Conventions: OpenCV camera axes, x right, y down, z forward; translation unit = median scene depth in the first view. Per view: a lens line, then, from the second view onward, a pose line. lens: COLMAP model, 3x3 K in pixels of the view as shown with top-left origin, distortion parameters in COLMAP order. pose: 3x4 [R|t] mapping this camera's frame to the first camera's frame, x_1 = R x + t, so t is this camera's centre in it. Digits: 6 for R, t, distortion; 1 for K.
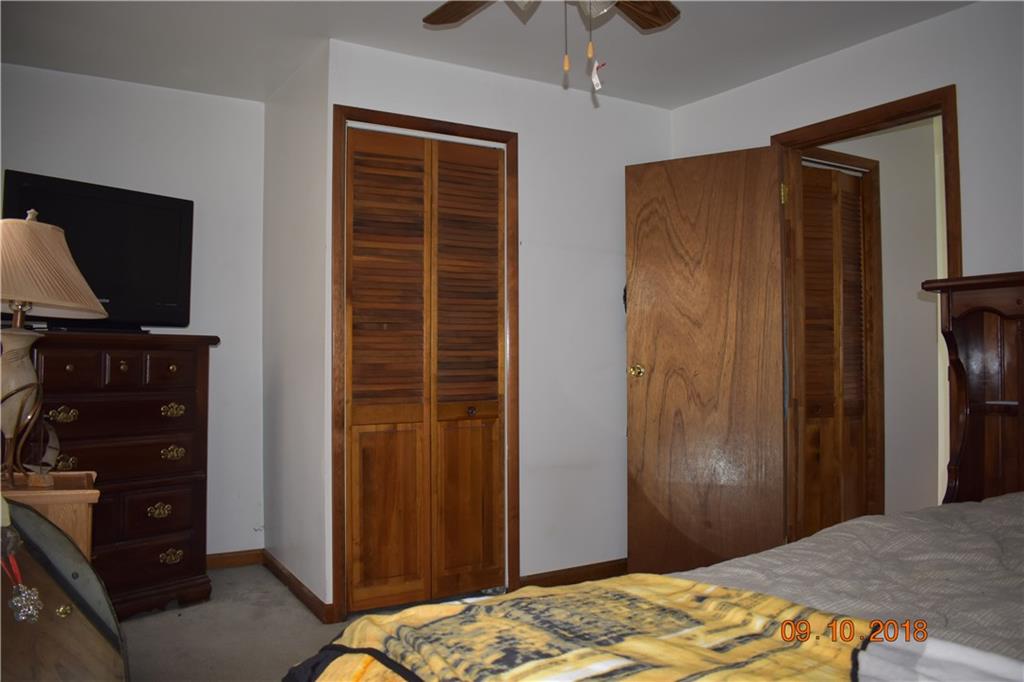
lens RADIAL K [[805.5, 0, 512.4], [0, 805.5, 329.4], [0, 0, 1]] dist [-0.084021, 0.002344]
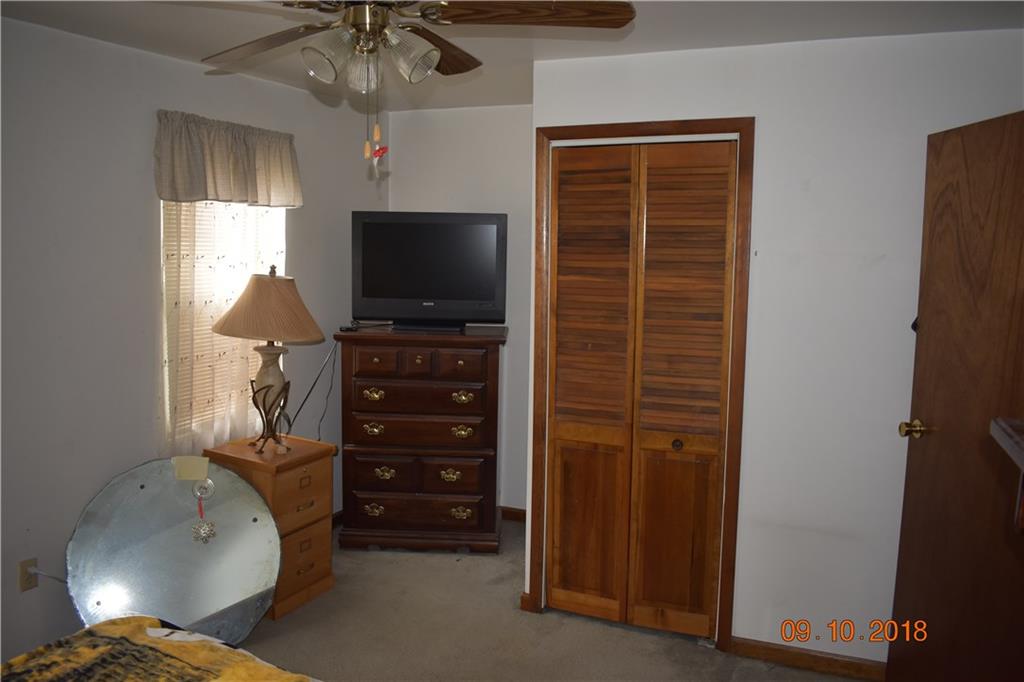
lens RADIAL K [[805.5, 0, 512.4], [0, 805.5, 329.4], [0, 0, 1]] dist [-0.084021, 0.002344]
pose [[0.560151, 0.093317, -0.823118, 0.591850], [0.011897, 0.992626, 0.120630, -0.142362], [0.828305, -0.077364, 0.554910, 0.364468]]
